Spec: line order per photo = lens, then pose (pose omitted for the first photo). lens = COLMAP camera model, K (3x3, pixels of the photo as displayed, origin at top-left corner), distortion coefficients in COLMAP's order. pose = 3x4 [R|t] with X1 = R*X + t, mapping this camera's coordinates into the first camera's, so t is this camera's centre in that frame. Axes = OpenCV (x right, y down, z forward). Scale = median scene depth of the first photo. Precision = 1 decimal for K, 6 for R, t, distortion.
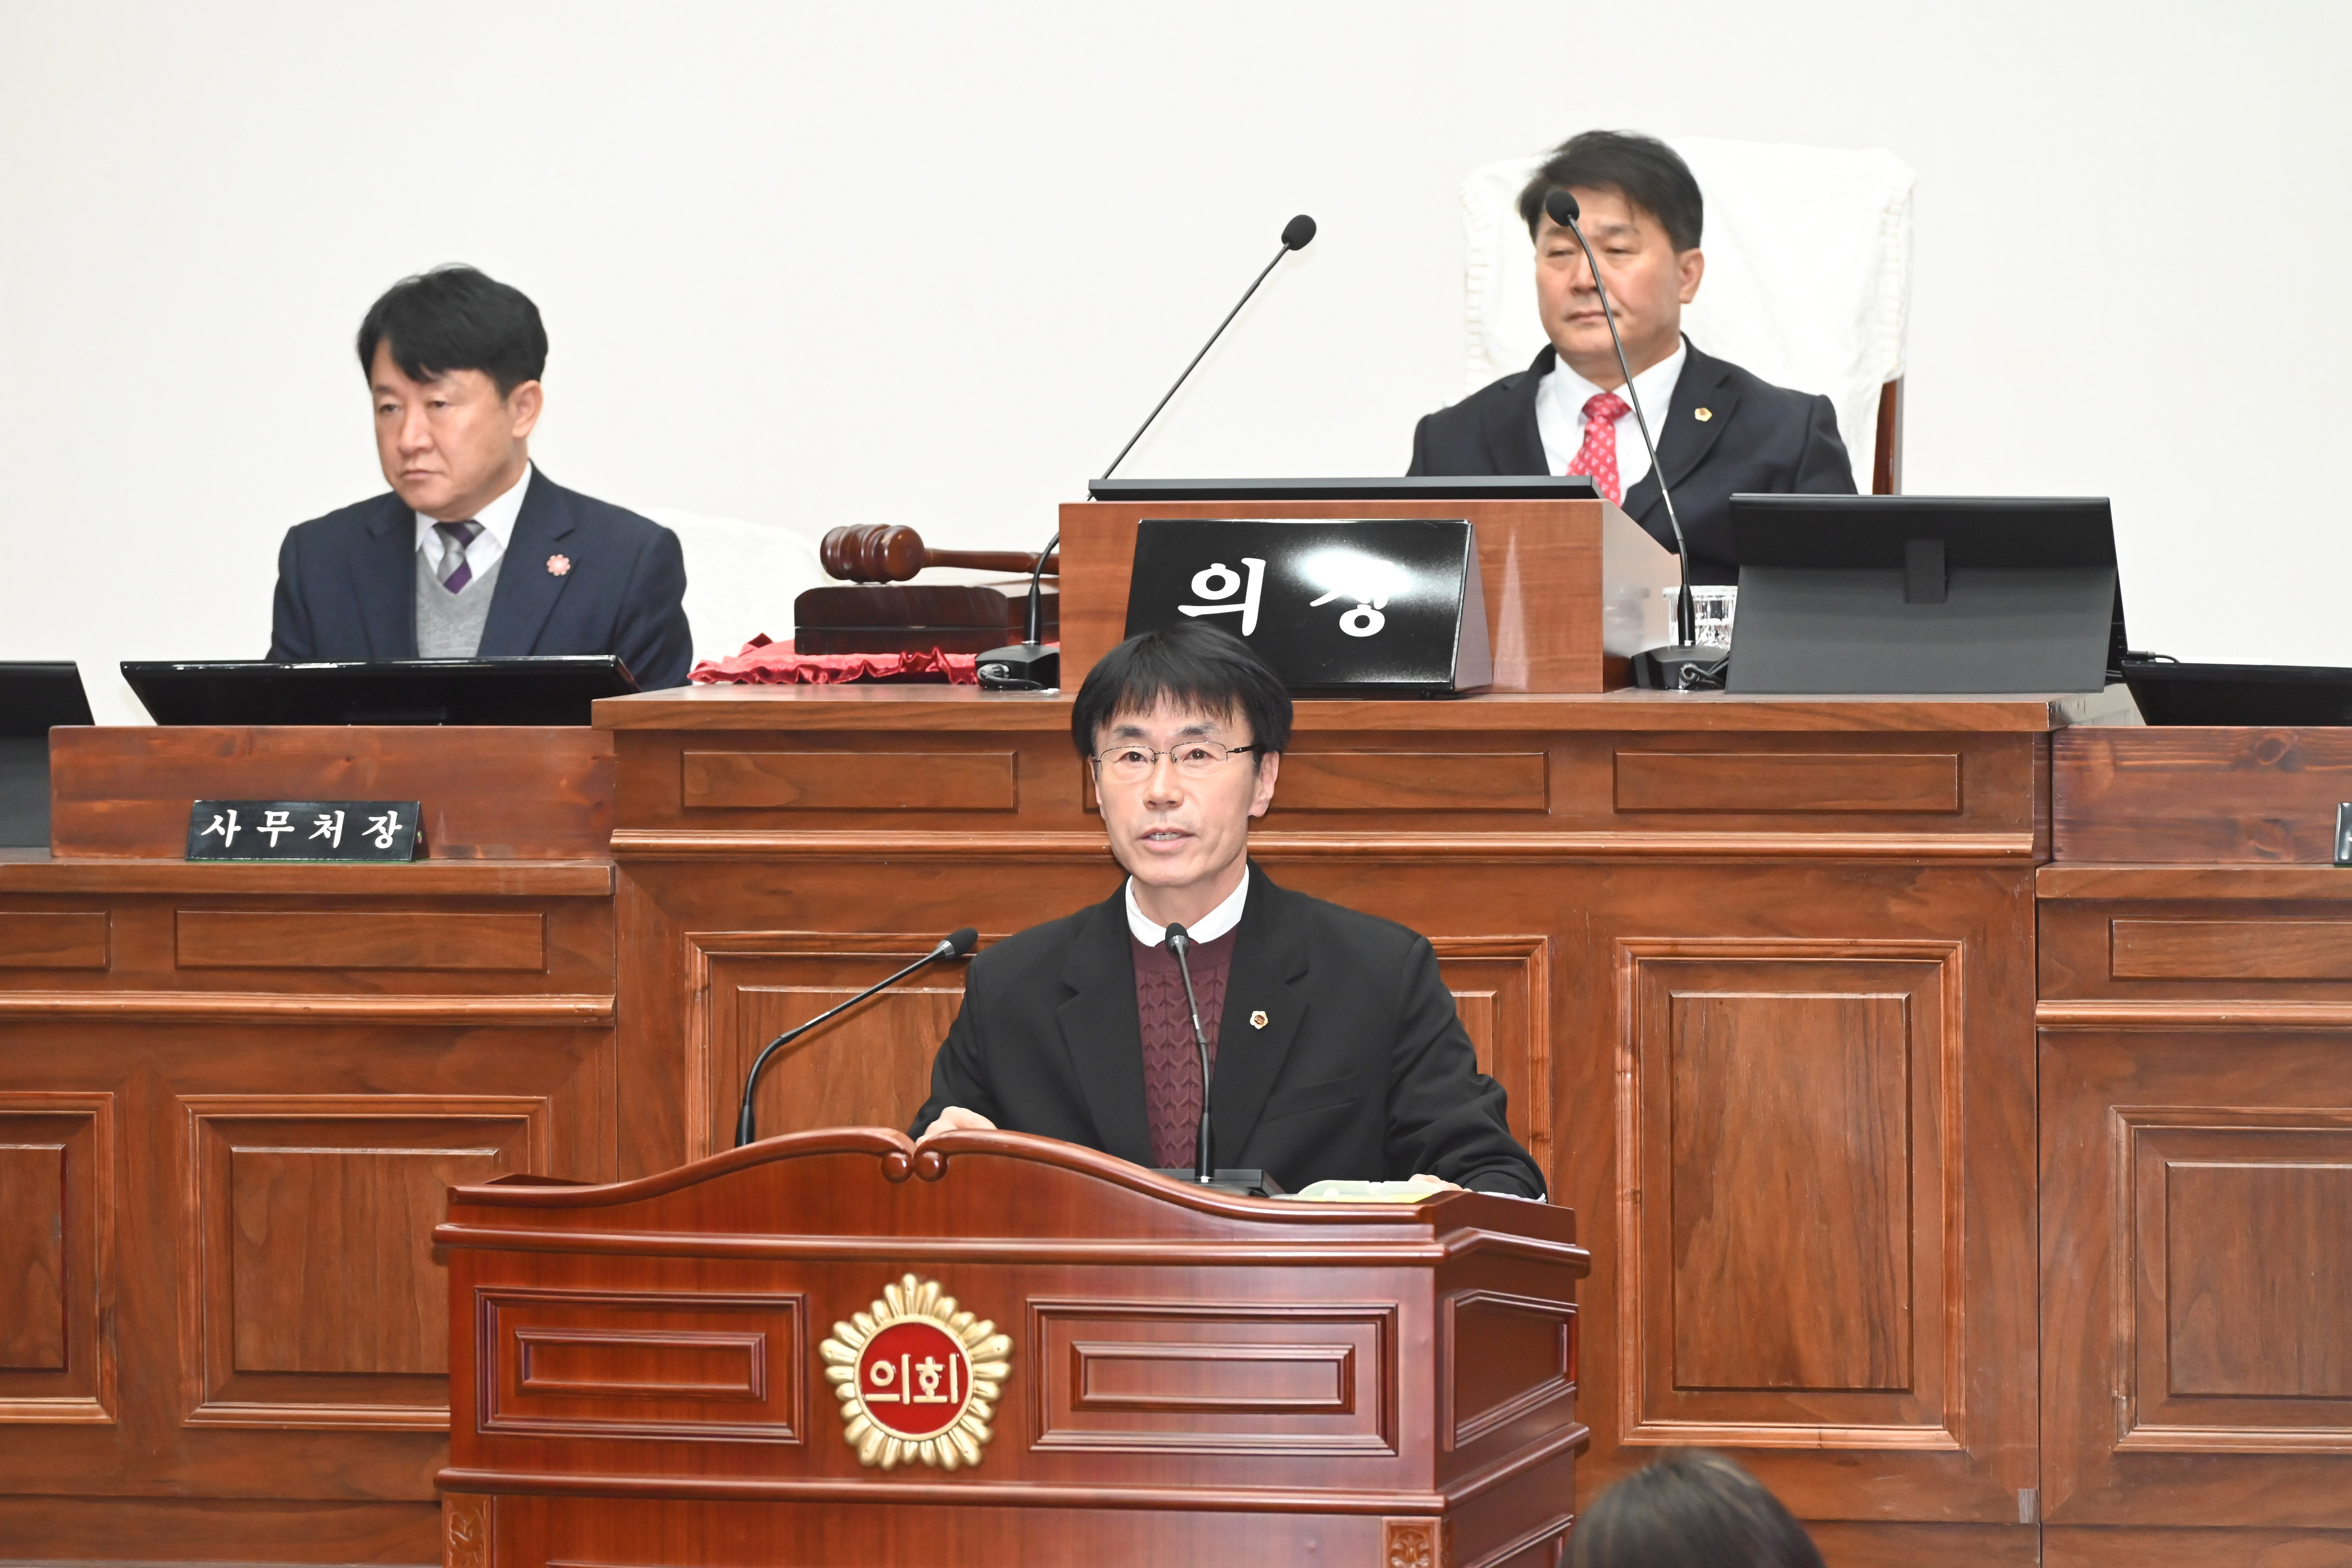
lens RADIAL K [[13068.8, 0, 1176.0], [0, 13068.8, 784.0], [0, 0, 1]] dist [-0.106135, 1.861577]
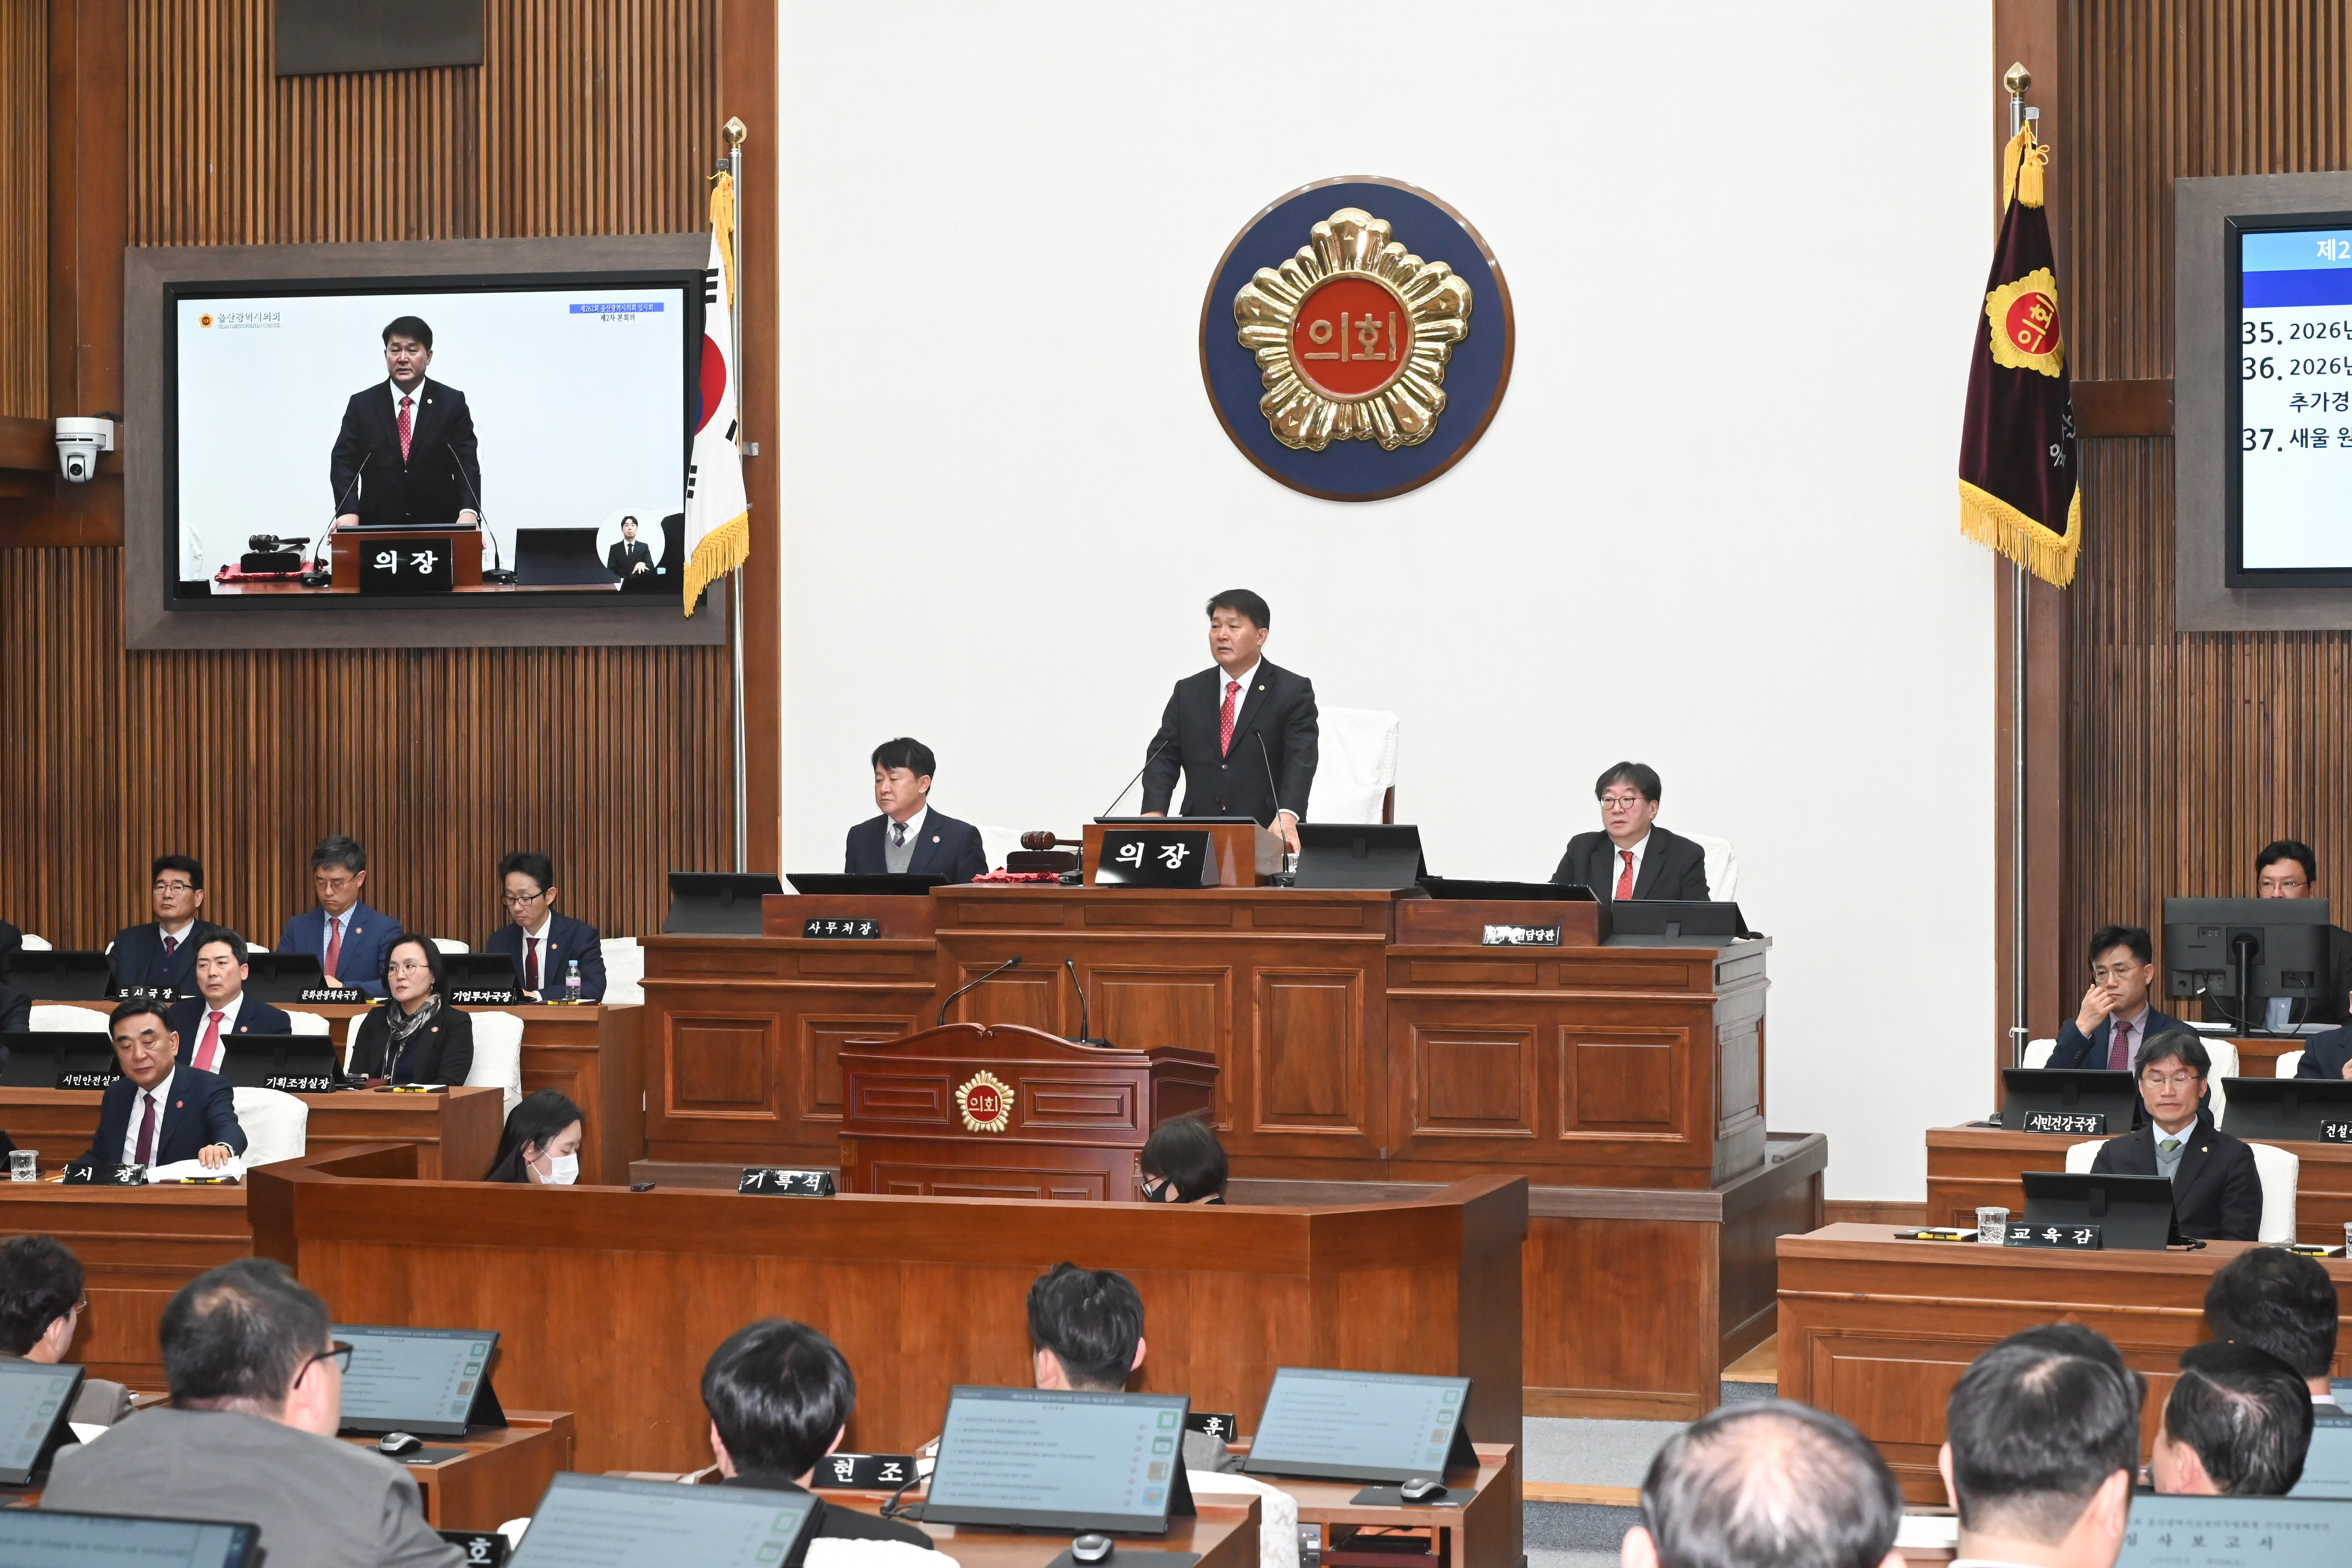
lens RADIAL K [[4696.2, 0, 1174.7], [0, 4696.2, 831.1], [0, 0, 1]] dist [-0.117978, -0.092165]
pose [[0.996889, 0.007199, -0.078490, 0.100969], [-0.008942, 0.999721, -0.021871, 0.004121], [0.078311, 0.022505, 0.996675, -0.102797]]
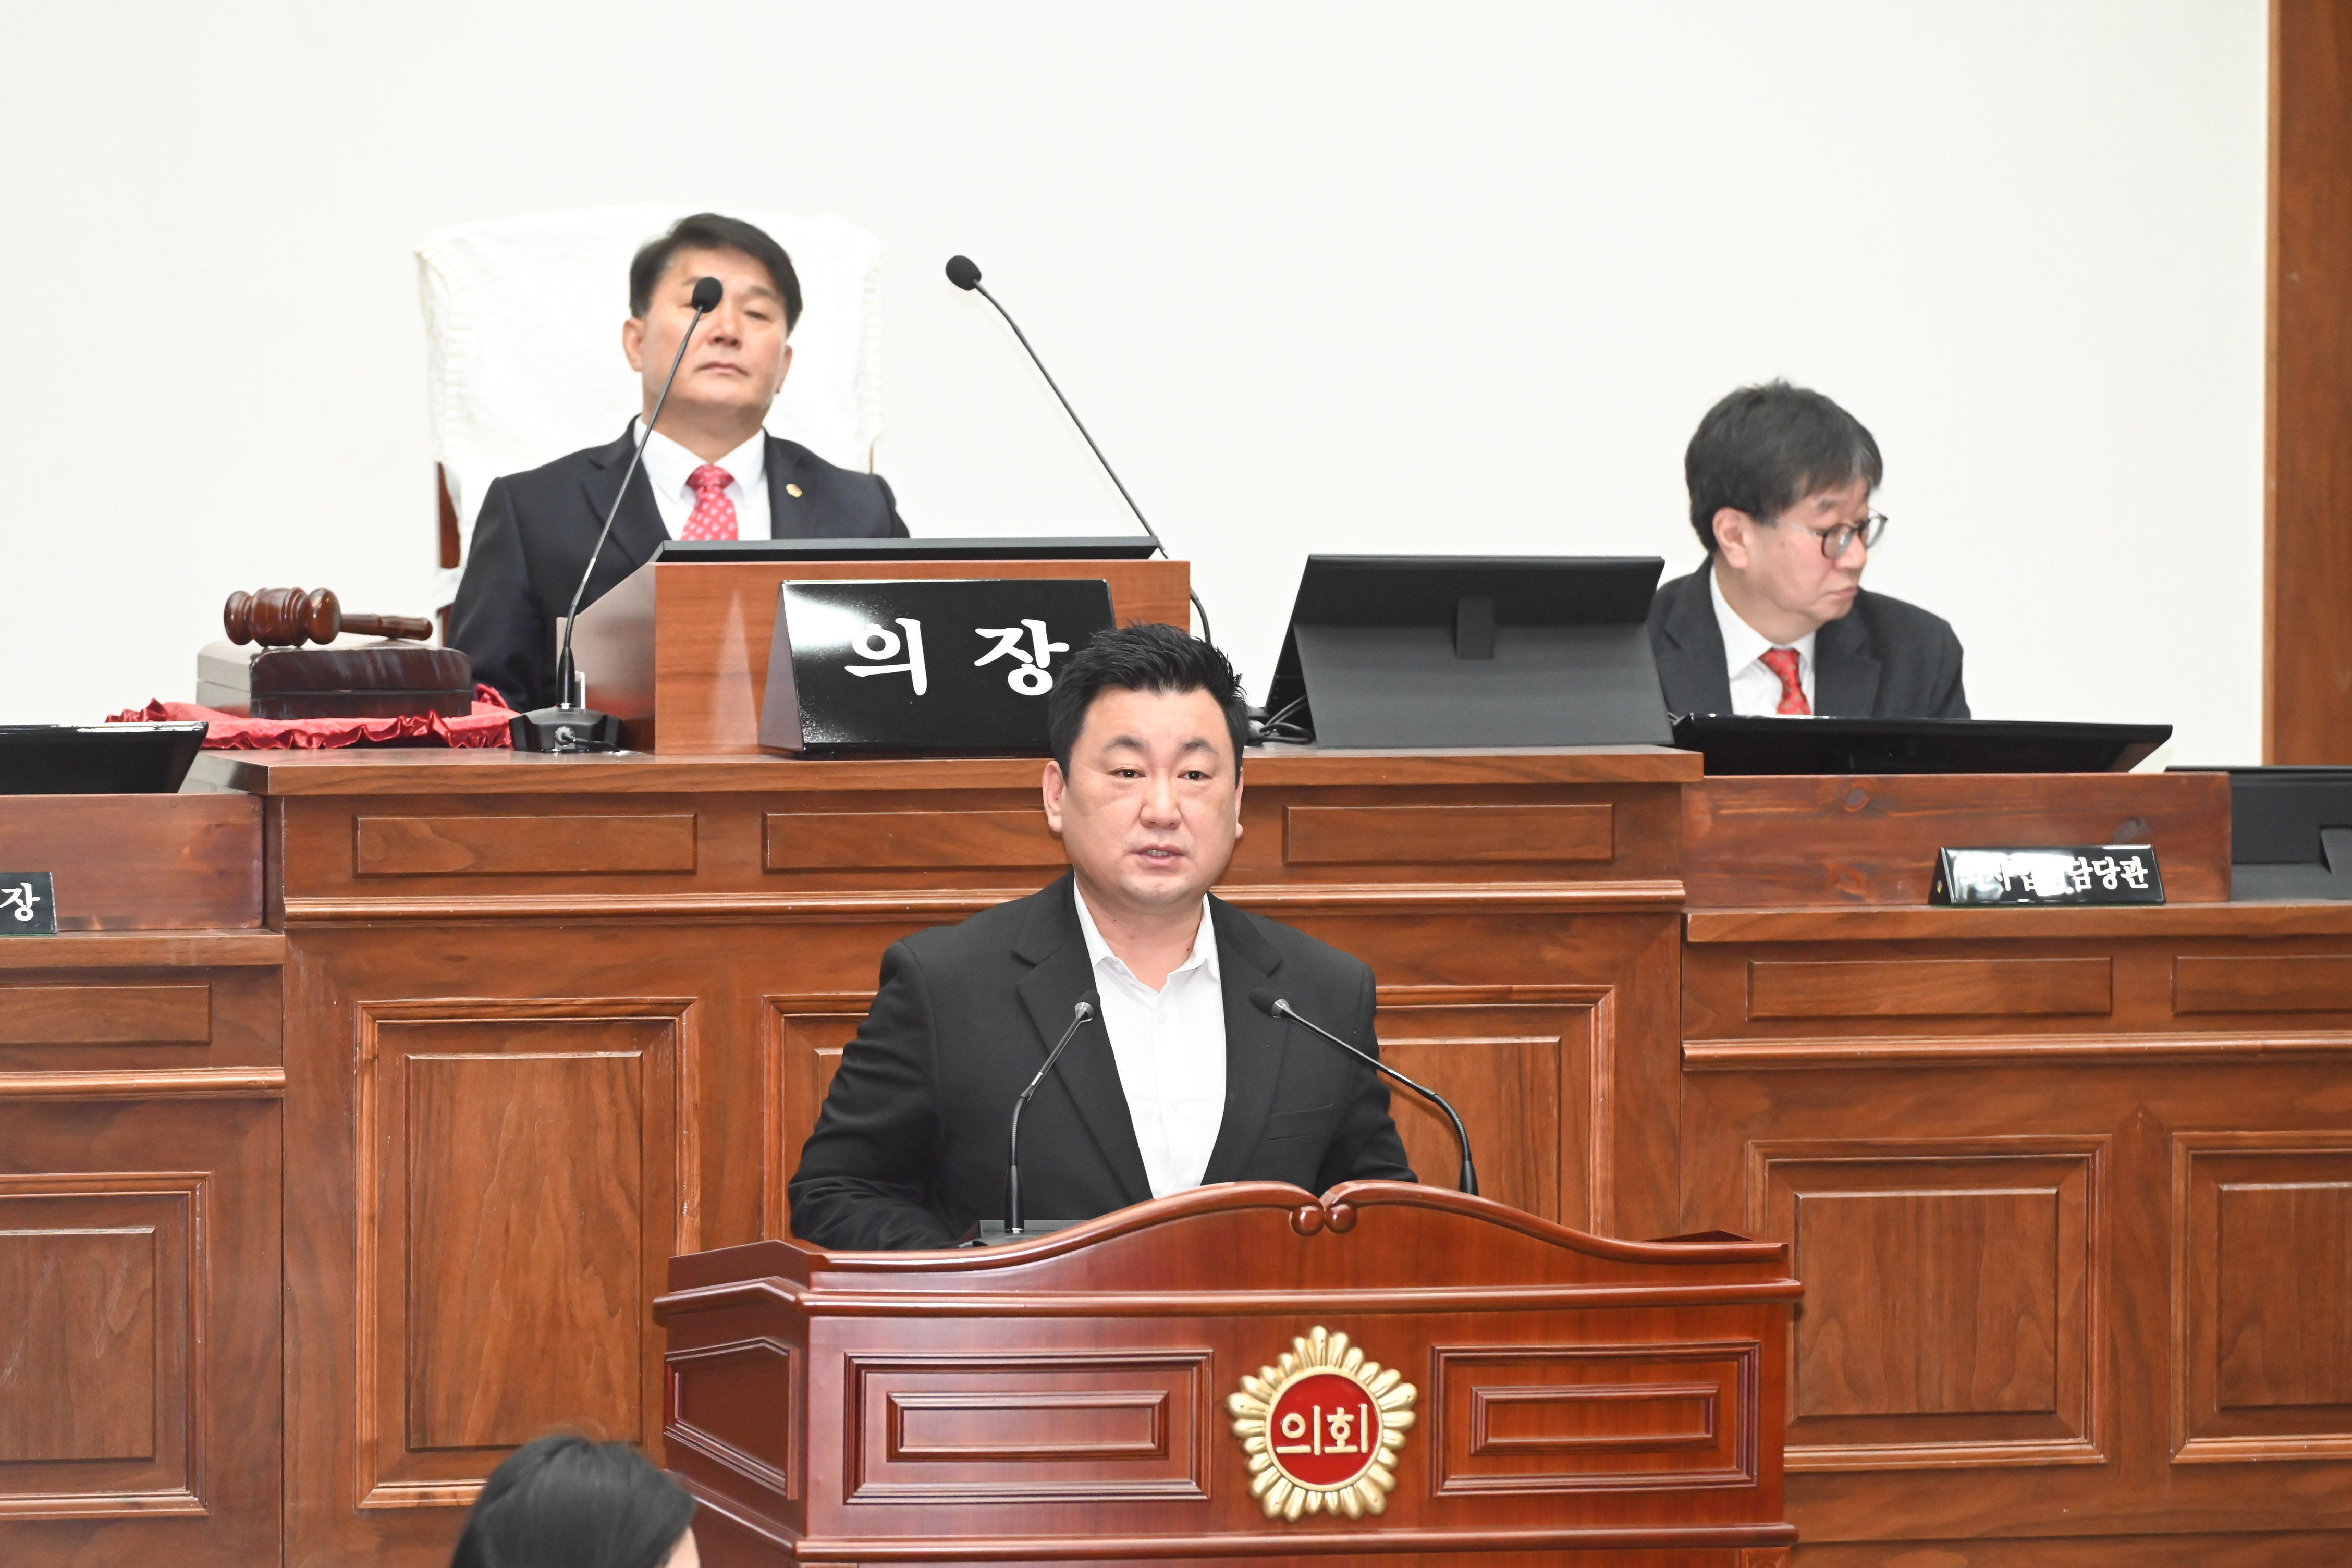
lens RADIAL K [[13068.8, 0, 1176.0], [0, 13068.8, 784.0], [0, 0, 1]] dist [-0.106135, 1.861577]
pose [[0.876433, -0.010326, 0.481414, -0.460967], [0.013117, 0.999911, -0.002433, -0.001810], [-0.481346, 0.008447, 0.876490, 0.108464]]
